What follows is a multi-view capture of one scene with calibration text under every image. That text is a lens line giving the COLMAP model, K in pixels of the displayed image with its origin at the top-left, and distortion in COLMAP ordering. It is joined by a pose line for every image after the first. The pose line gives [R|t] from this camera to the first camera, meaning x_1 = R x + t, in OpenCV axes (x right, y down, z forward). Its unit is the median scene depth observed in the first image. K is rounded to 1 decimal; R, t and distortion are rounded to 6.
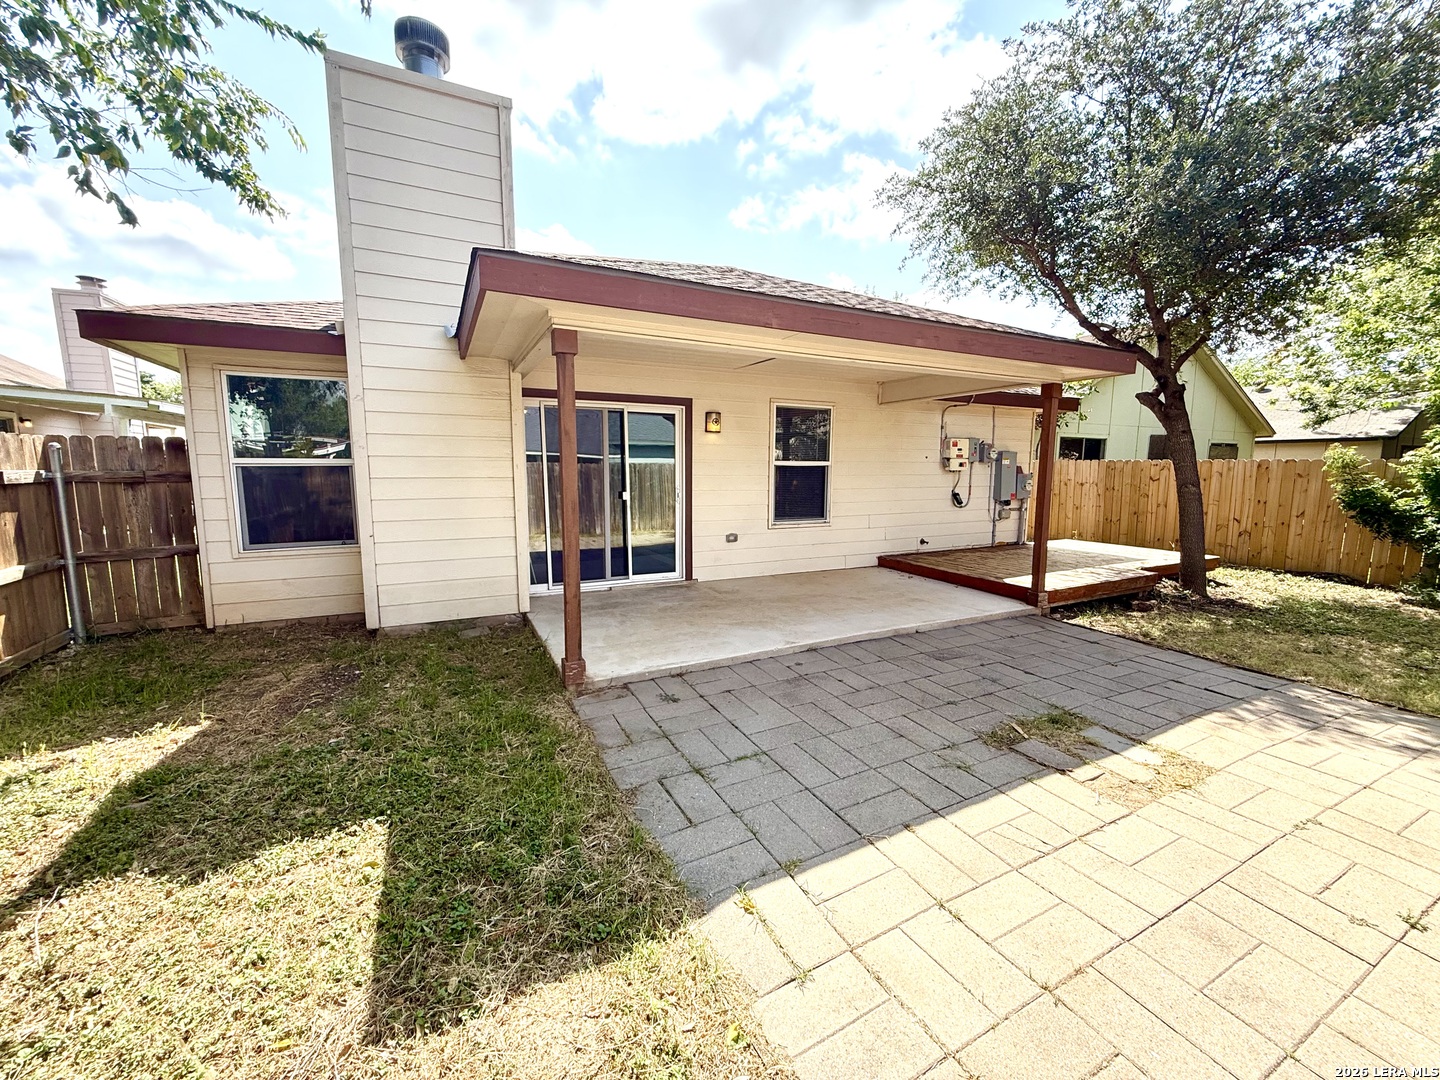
lens RADIAL K [[569.2, 0, 720.0], [0, 569.2, 540.0], [0, 0, 1]] dist [-0.001356, -0.000575]
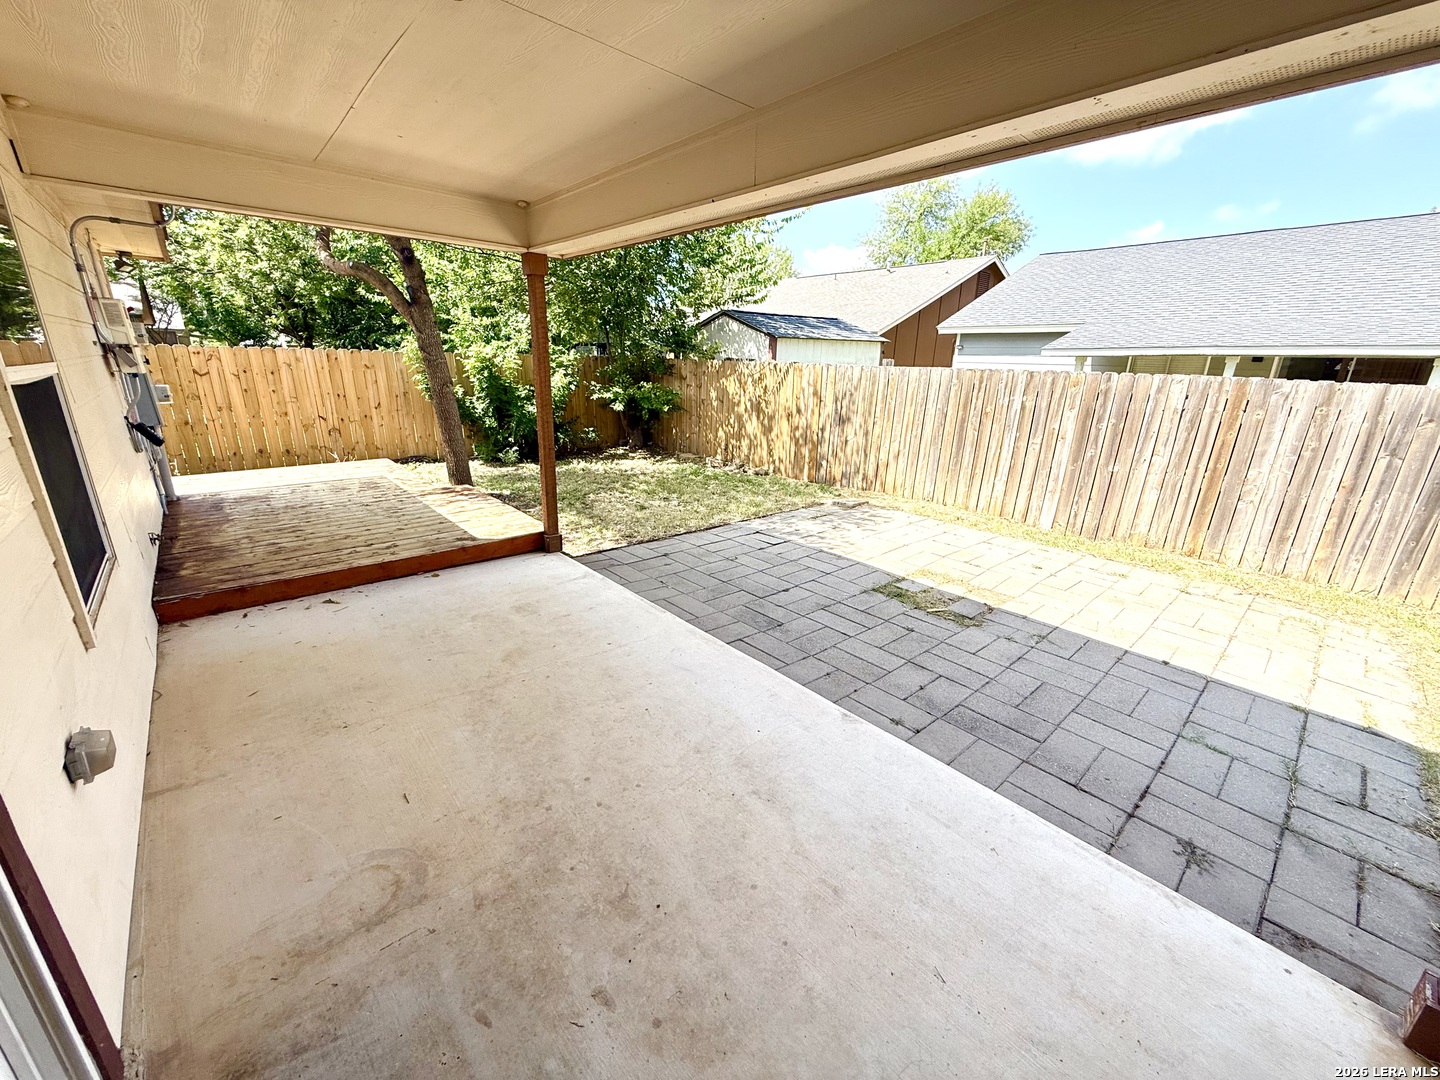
lens RADIAL K [[569.2, 0, 720.0], [0, 569.2, 540.0], [0, 0, 1]] dist [-0.001356, -0.000575]
pose [[-0.250287, -0.303230, 0.919461, -0.387368], [0.100439, 0.936431, 0.336167, -0.234823], [-0.962948, 0.176488, -0.203921, 1.510073]]
